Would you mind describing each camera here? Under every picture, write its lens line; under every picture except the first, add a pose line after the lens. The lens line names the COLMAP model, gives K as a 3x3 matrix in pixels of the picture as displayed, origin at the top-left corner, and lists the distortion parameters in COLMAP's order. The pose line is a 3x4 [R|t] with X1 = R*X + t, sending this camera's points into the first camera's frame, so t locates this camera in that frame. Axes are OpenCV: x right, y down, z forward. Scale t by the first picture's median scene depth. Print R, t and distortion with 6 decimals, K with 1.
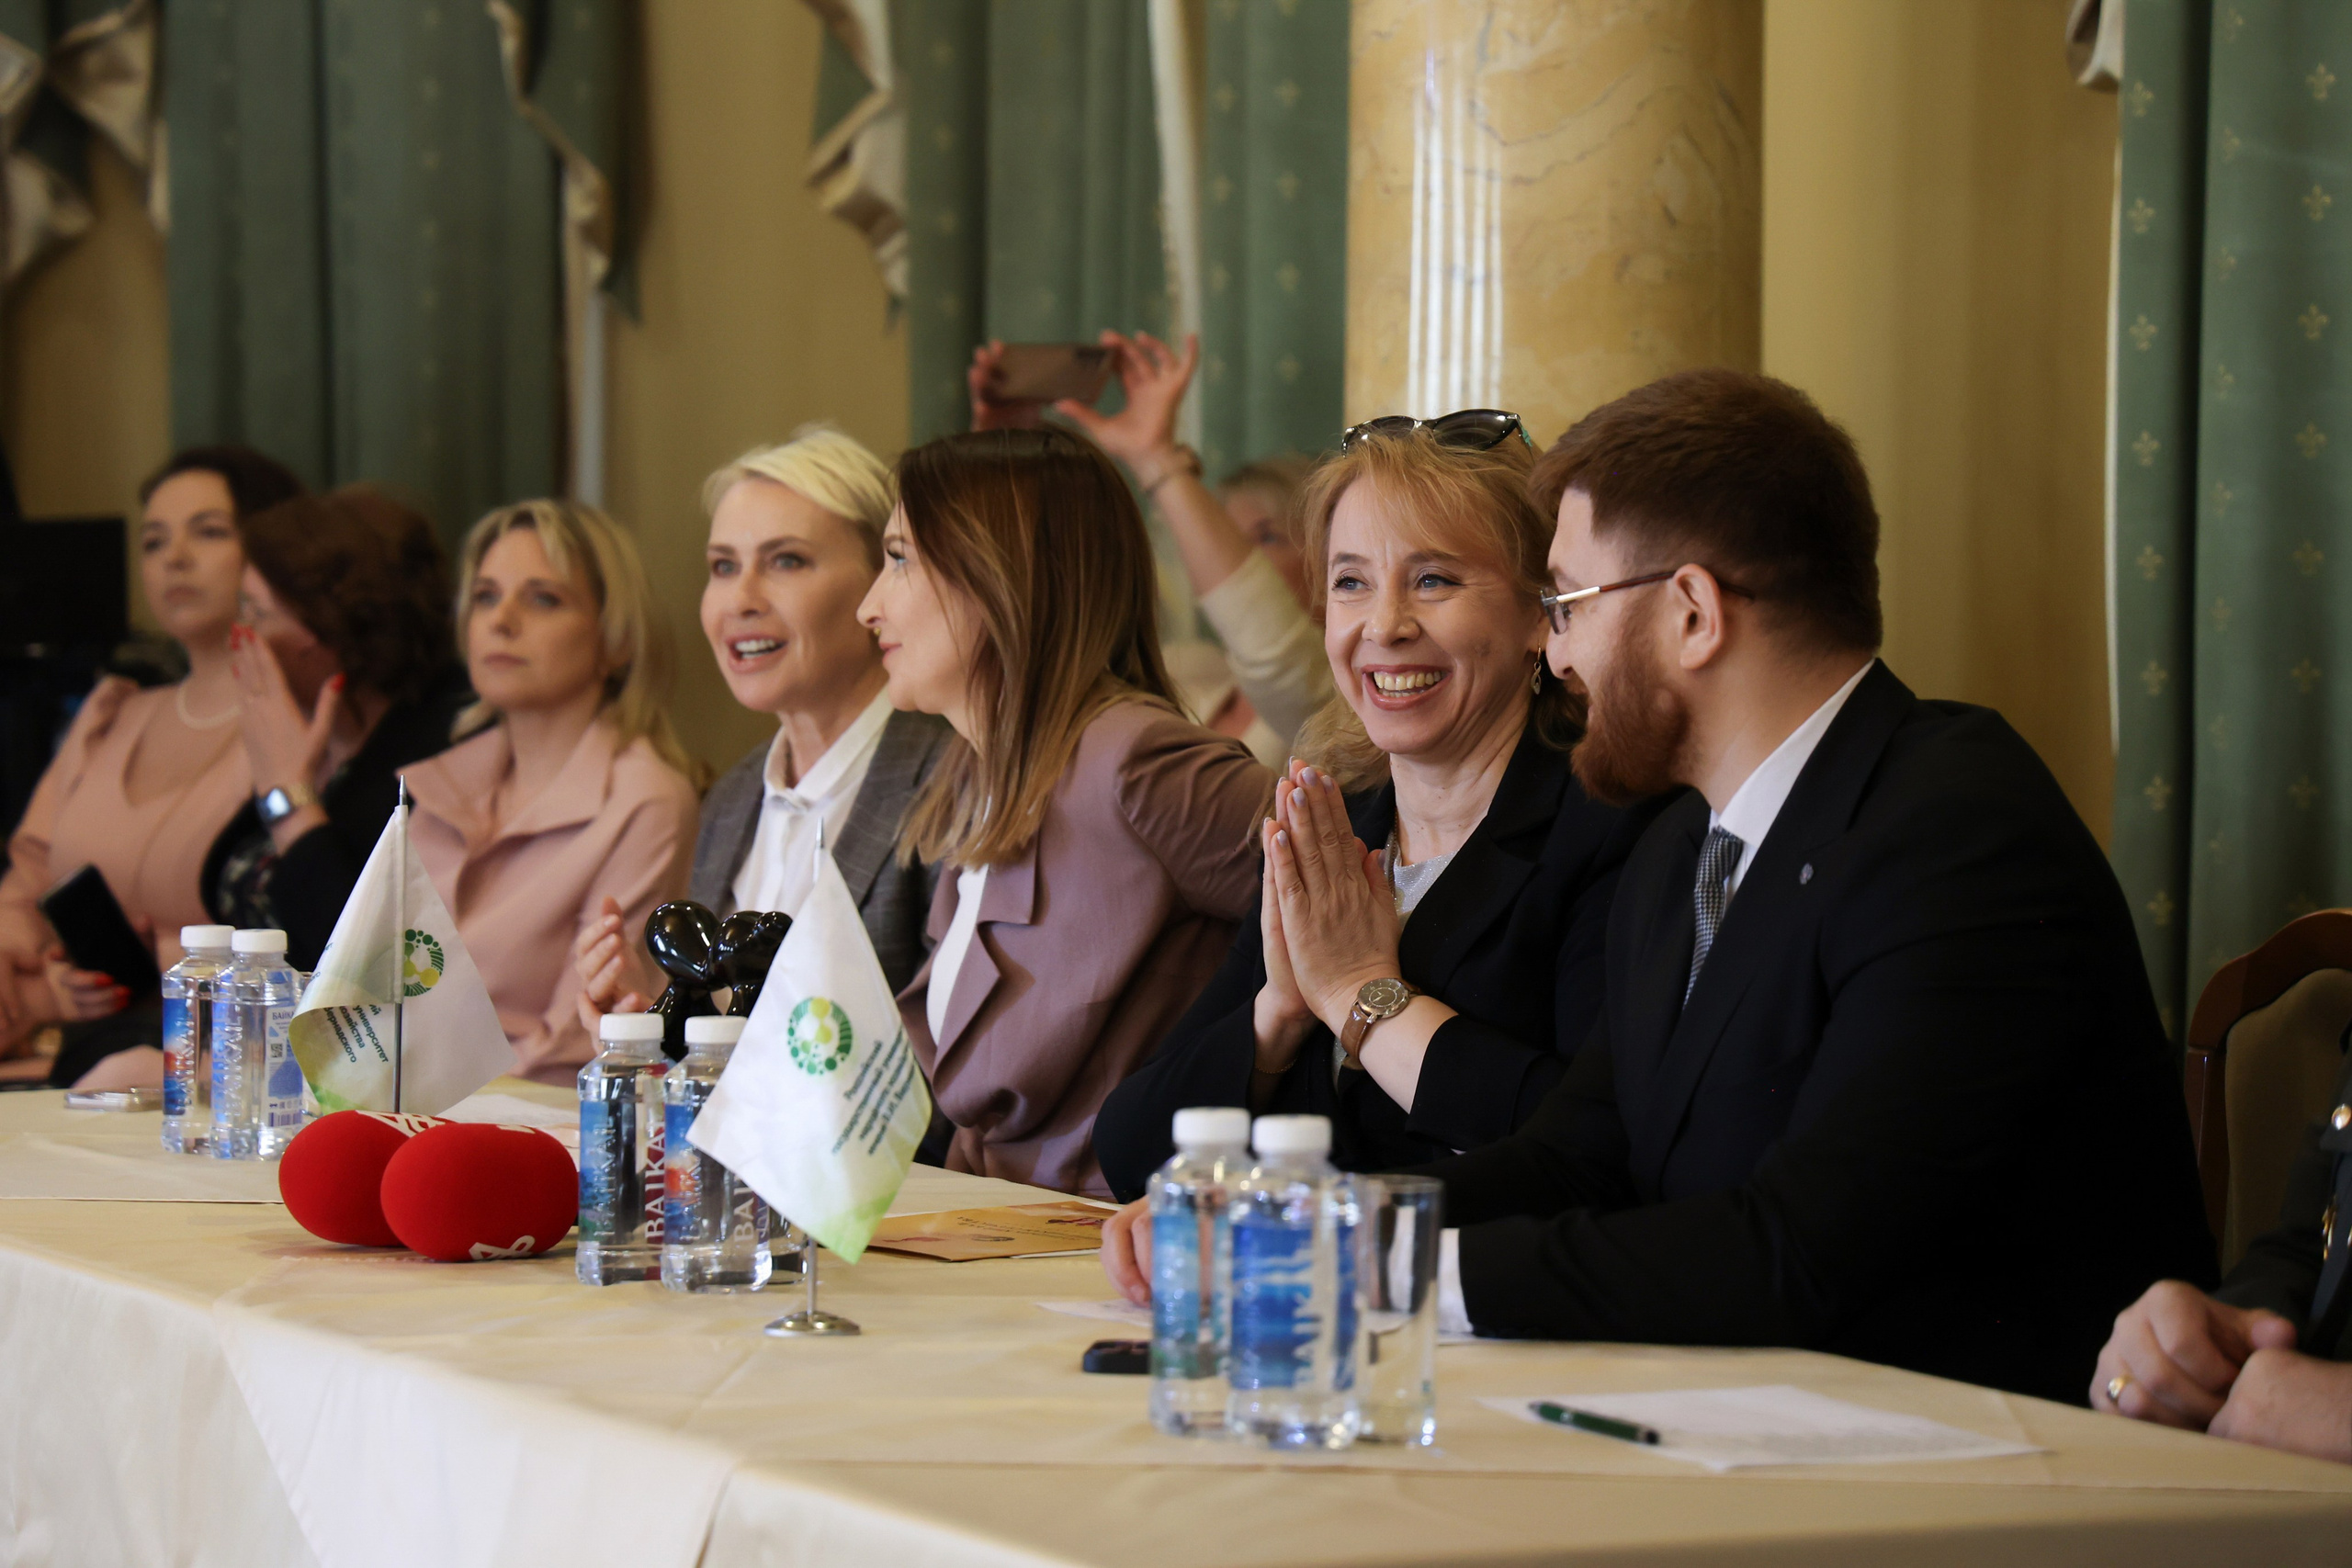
lens RADIAL K [[7337.0, 0, 1176.0], [0, 7337.0, 784.0], [0, 0, 1]] dist [0.865929, -1.635363]
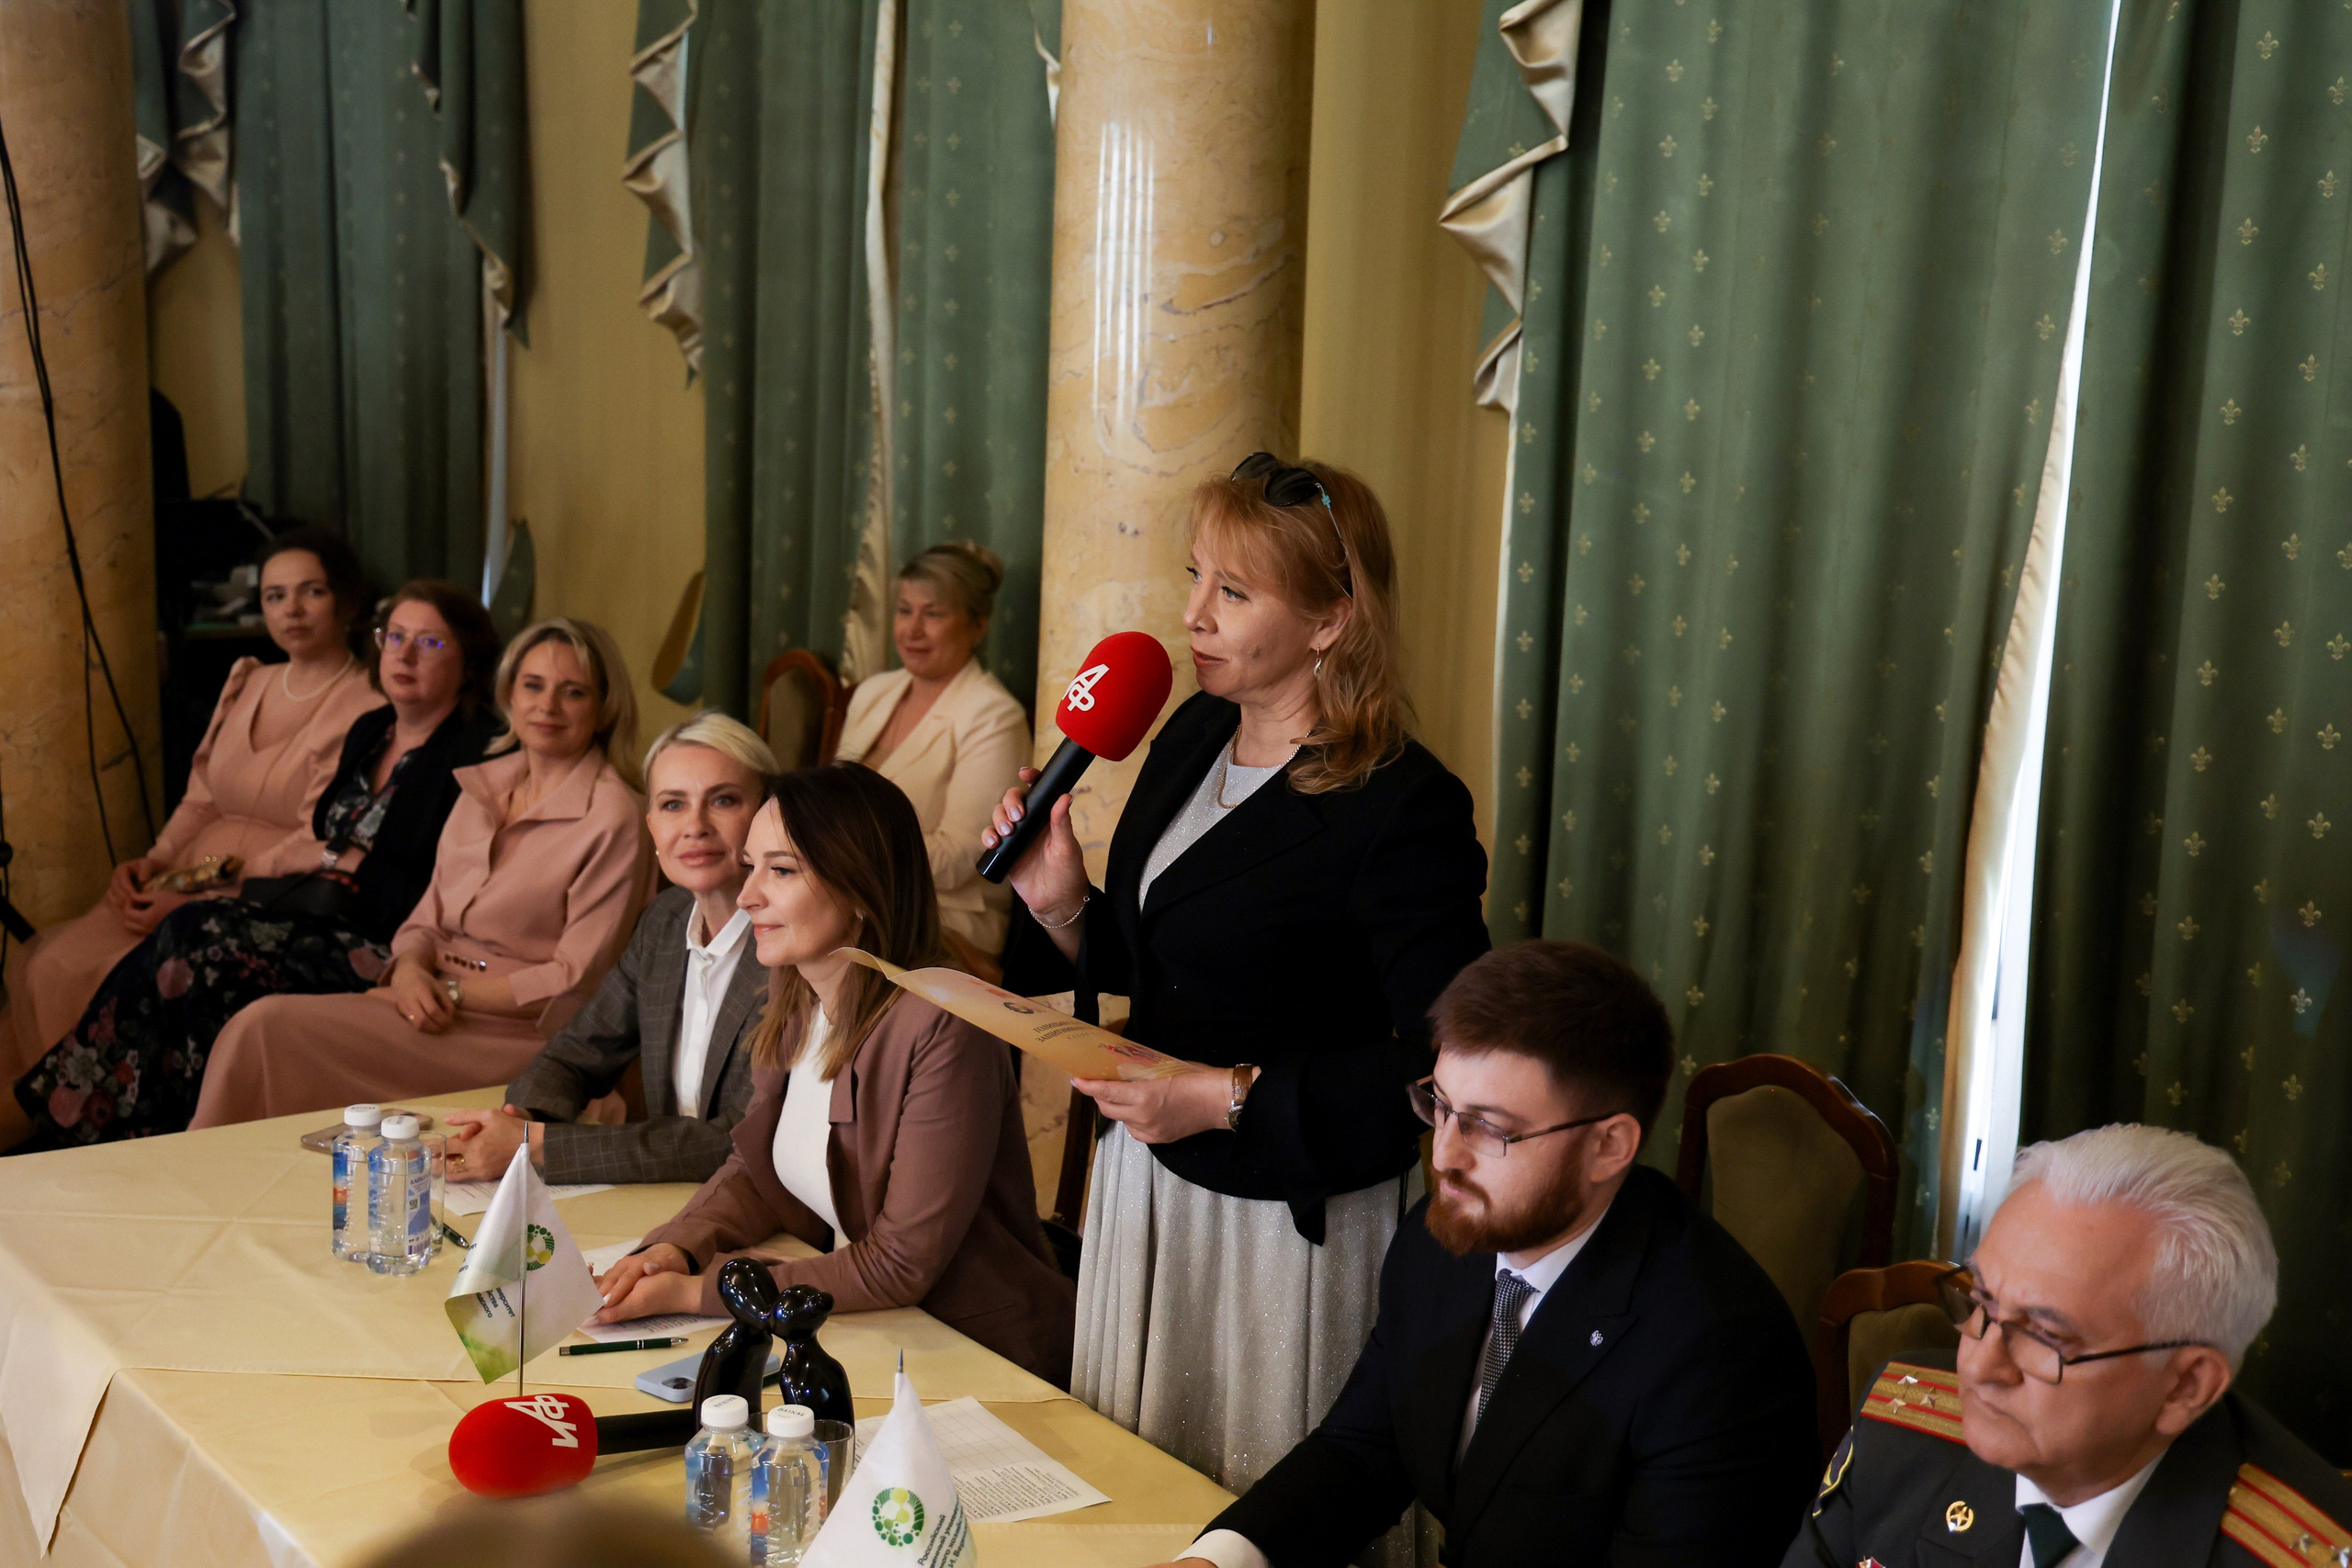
lens RADIAL K [[3214.3, 0, 1176.0], [0, 3214.3, 784.0], [0, 0, 1]] dist [0.176133, -0.025433]
pose [[0.987409, 0.002291, 0.158171, -0.080137], [-0.027787, 0.986860, 0.159173, -0.164514], [-0.155728, -0.161564, 0.974498, 0.393518]]
